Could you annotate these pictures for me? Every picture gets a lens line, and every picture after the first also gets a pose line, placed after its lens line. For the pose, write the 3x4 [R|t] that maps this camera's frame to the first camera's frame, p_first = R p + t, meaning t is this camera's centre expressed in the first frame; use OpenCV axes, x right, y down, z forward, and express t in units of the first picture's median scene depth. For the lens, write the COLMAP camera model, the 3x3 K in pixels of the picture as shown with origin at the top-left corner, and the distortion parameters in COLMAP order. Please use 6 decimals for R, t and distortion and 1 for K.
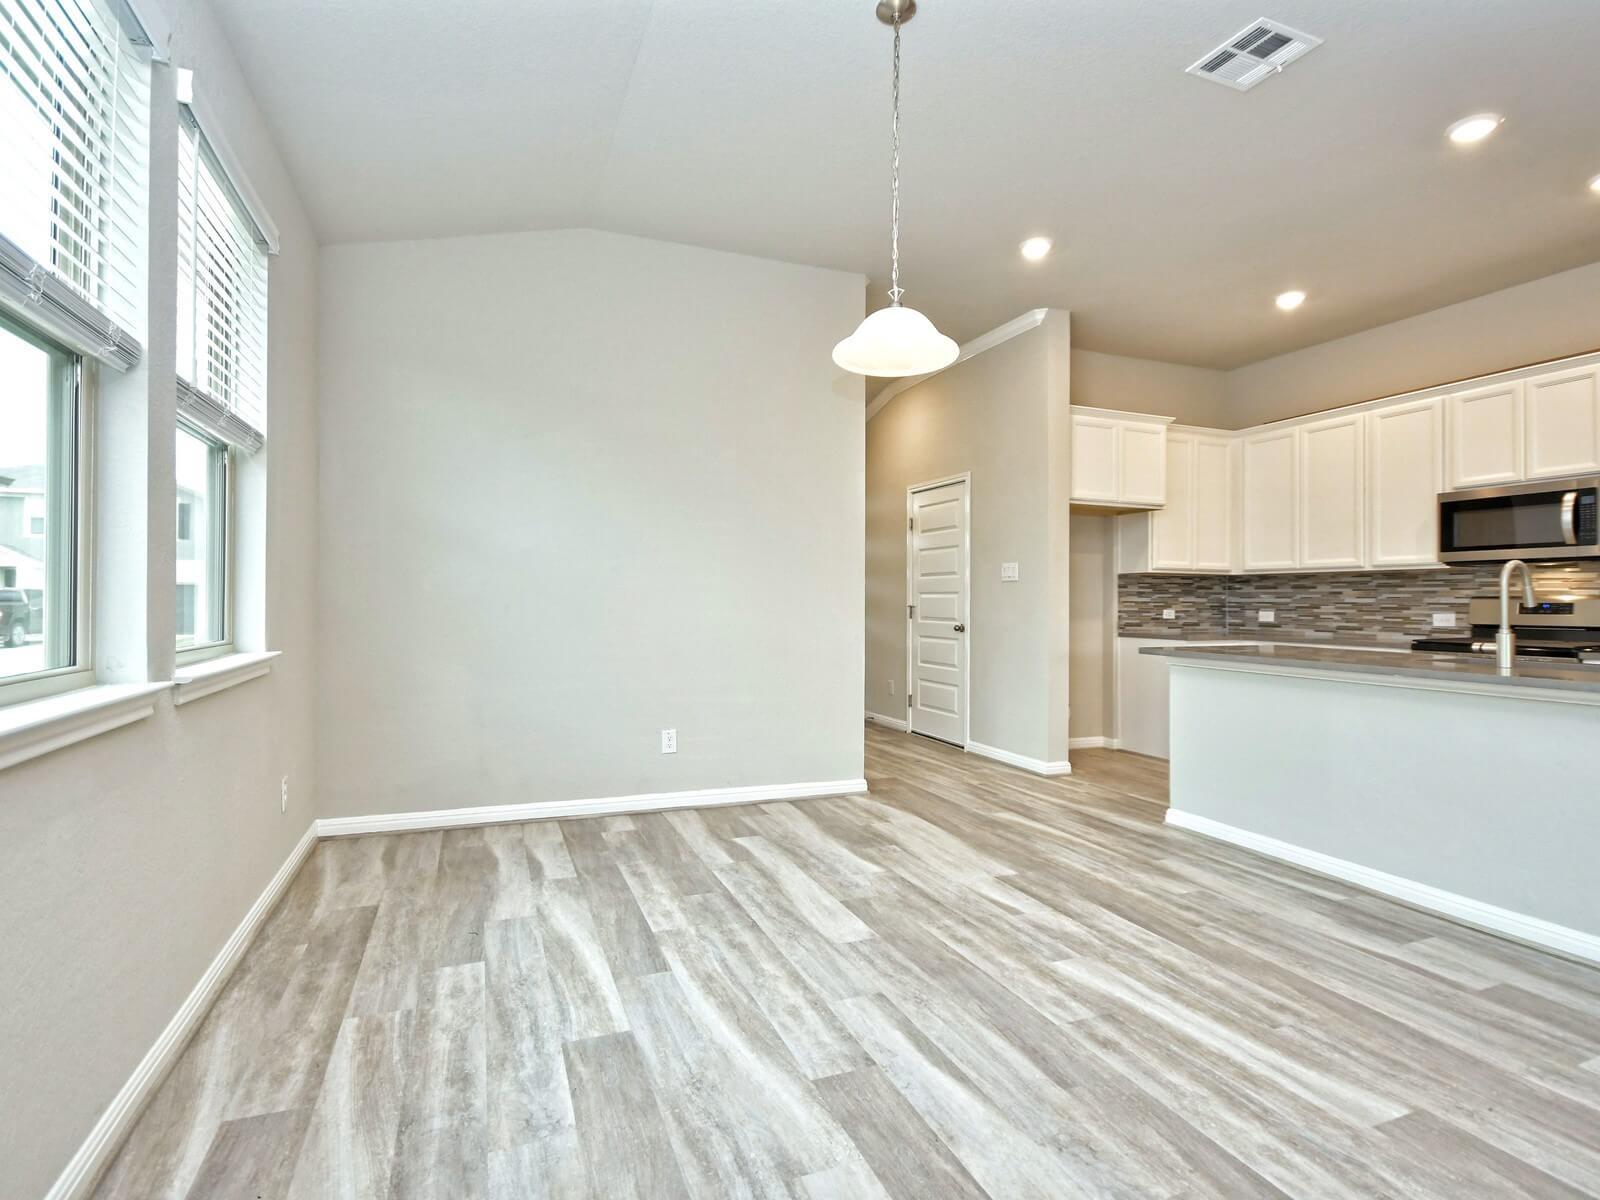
lens RADIAL K [[781.4, 0, 792.6], [0, 781.4, 598.6], [0, 0, 1]] dist [-0.000685, -0.001114]
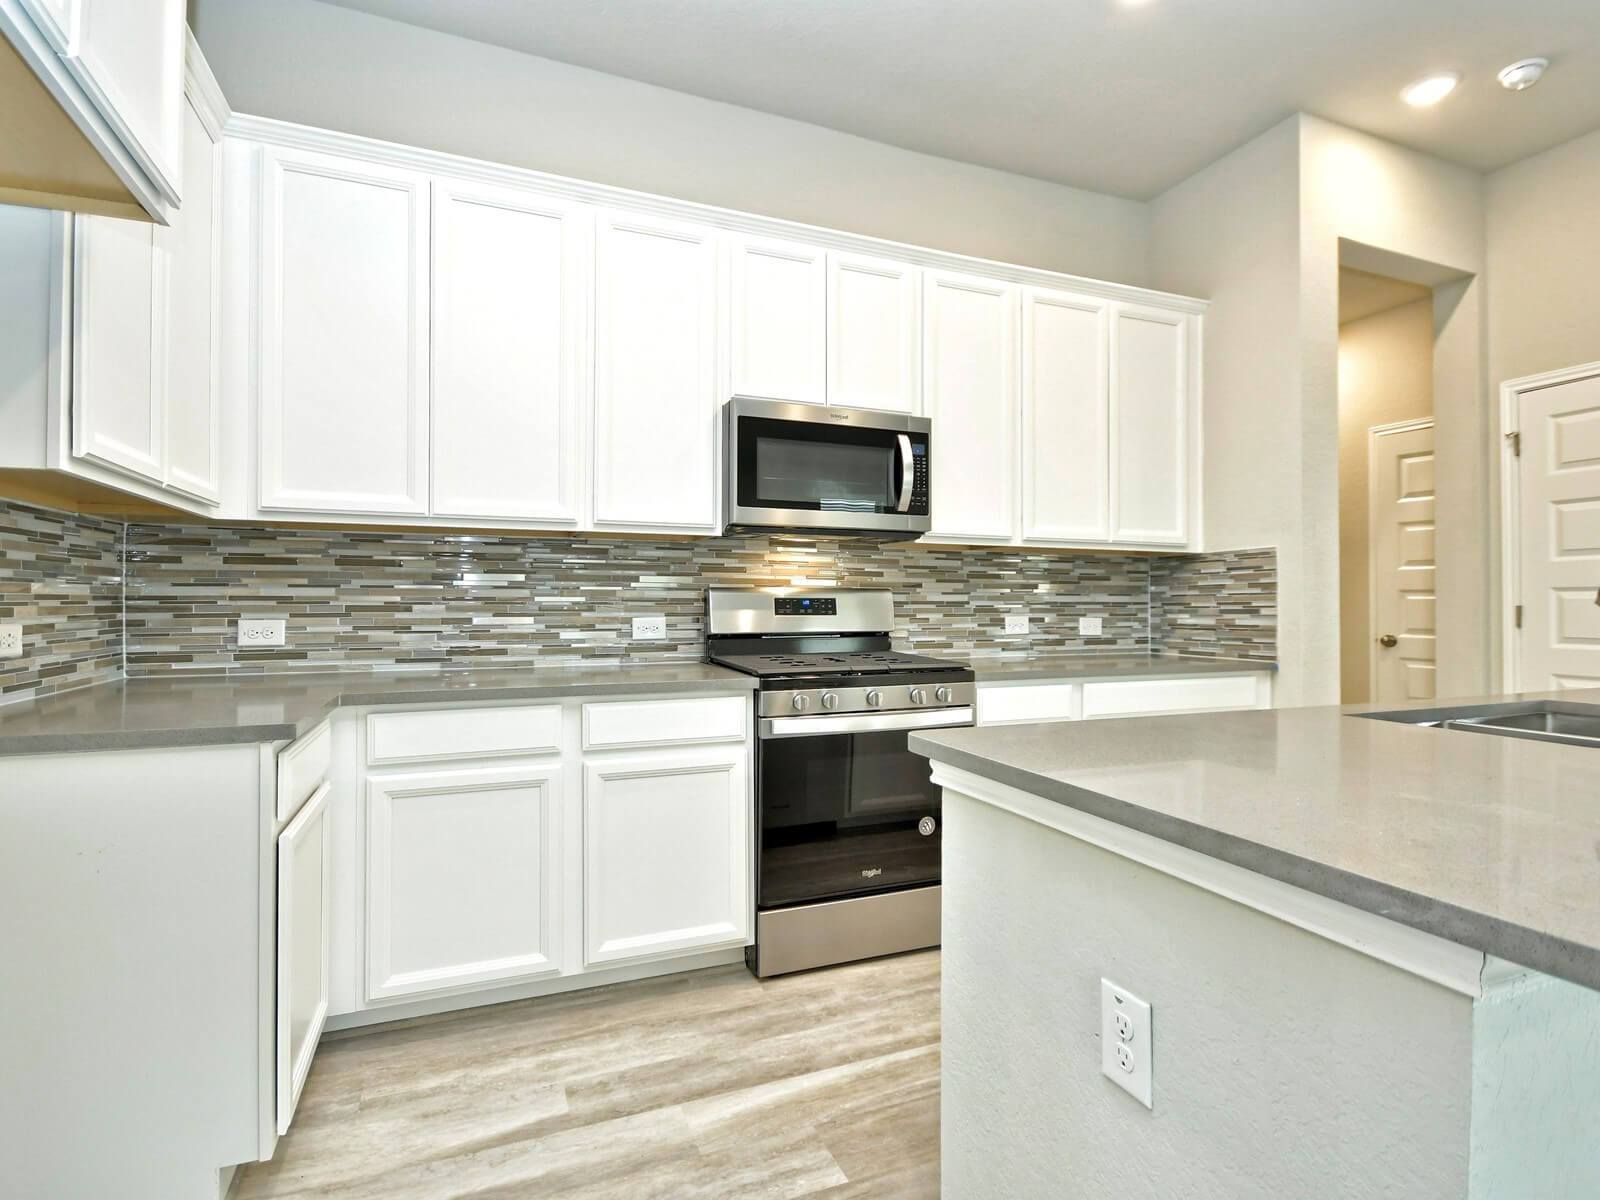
lens RADIAL K [[781.4, 0, 791.4], [0, 781.4, 600.0], [0, 0, 1]] dist [-0.000685, -0.001114]
pose [[0.002795, 0.001983, 0.999994, 0.228862], [-0.001203, 0.999997, -0.001979, 0.007059], [-0.999995, -0.001197, 0.002798, 0.787318]]
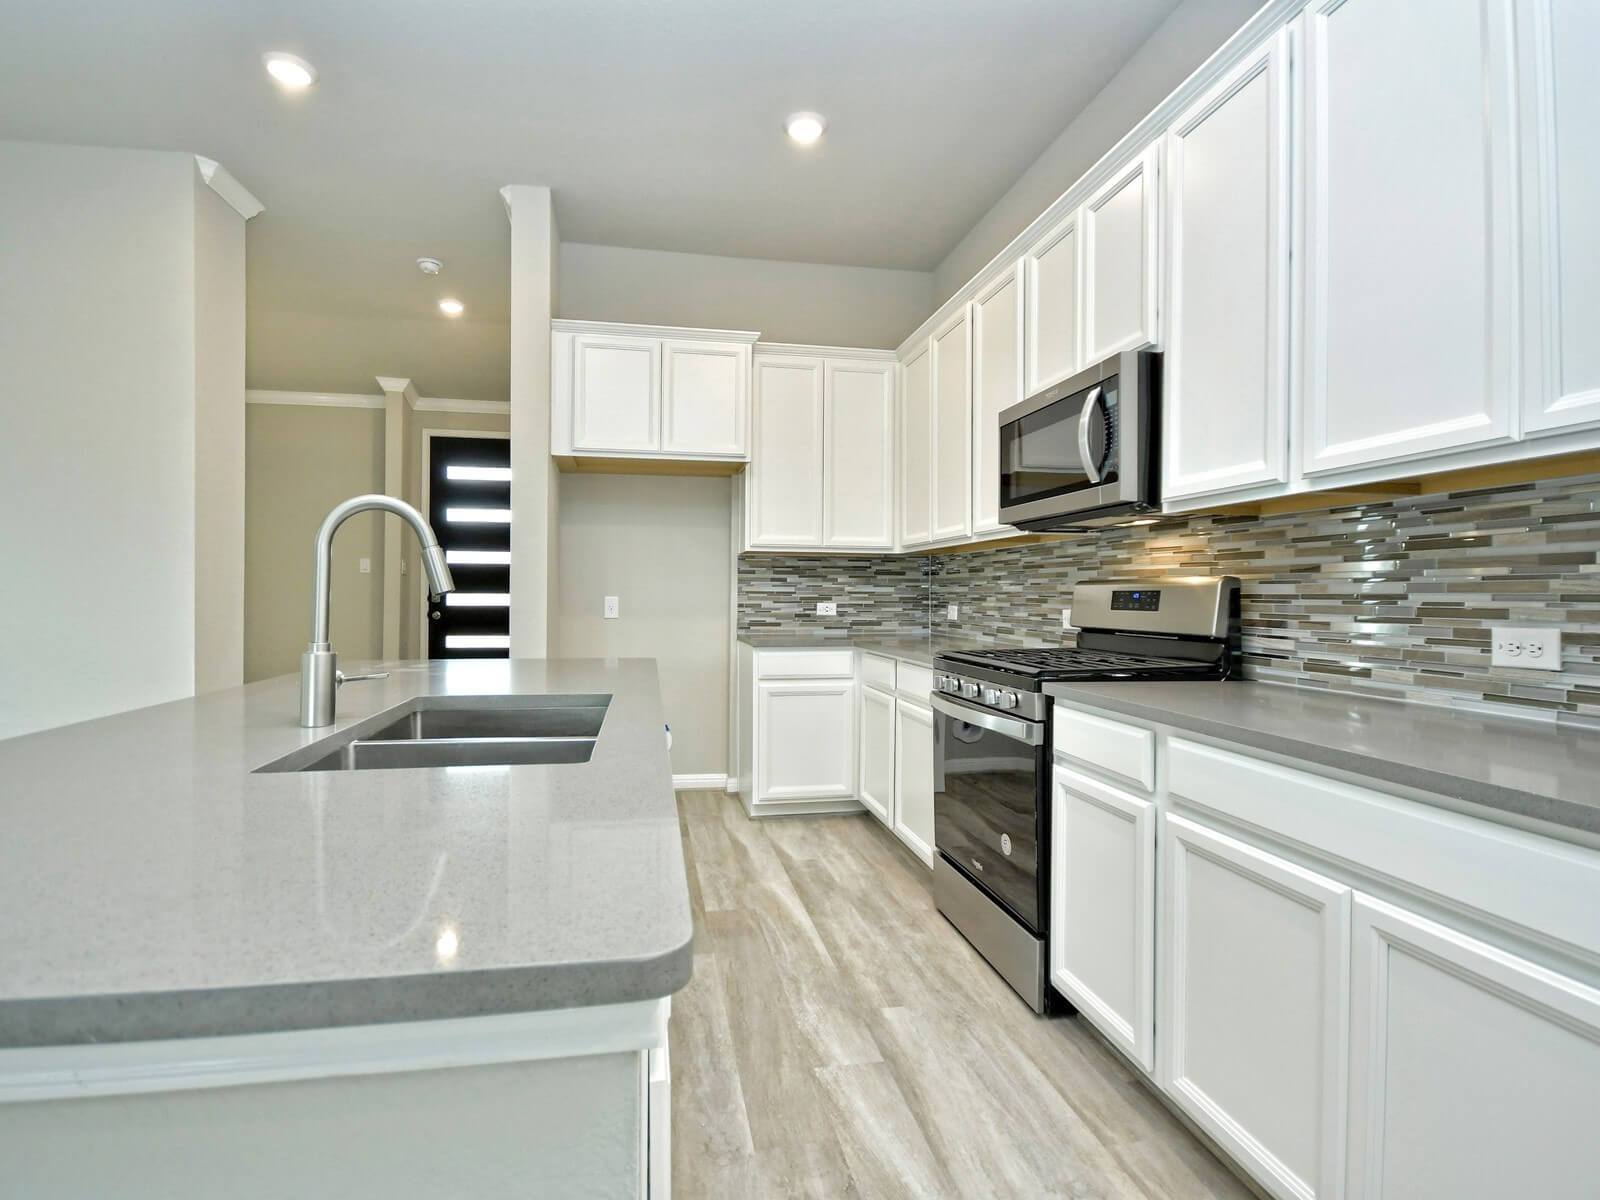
lens RADIAL K [[823.2, 0, 792.2], [0, 823.2, 592.6], [0, 0, 1]] dist [-0.001750, -0.000218]
pose [[0.977953, -0.001046, -0.208823, 0.663281], [0.000657, 0.999998, -0.001931, 0.006560], [0.208825, 0.001751, 0.977951, 0.267506]]
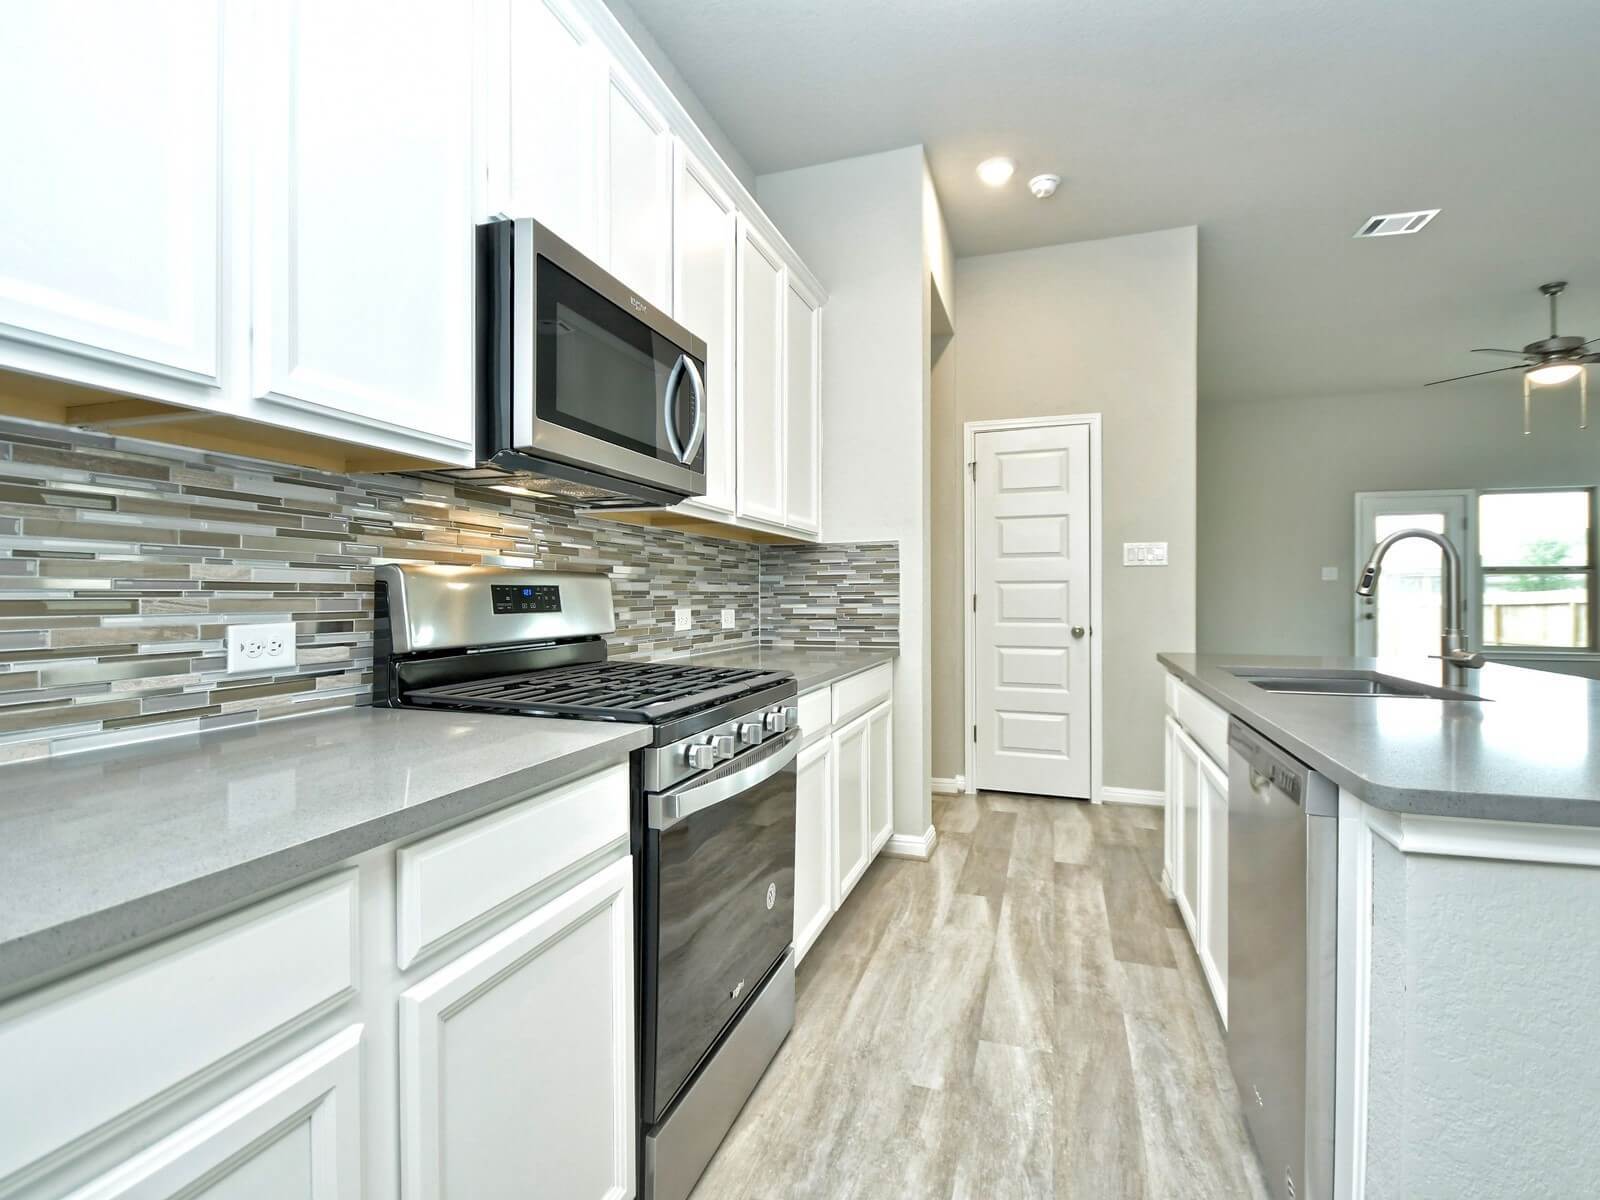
lens RADIAL K [[781.4, 0, 788.7], [0, 781.4, 597.9], [0, 0, 1]] dist [-0.000685, -0.001114]
pose [[-0.747739, -0.004547, 0.663977, 0.456662], [-0.000553, 0.999980, 0.006225, 0.007960], [-0.663993, 0.004288, -0.747727, 0.952606]]
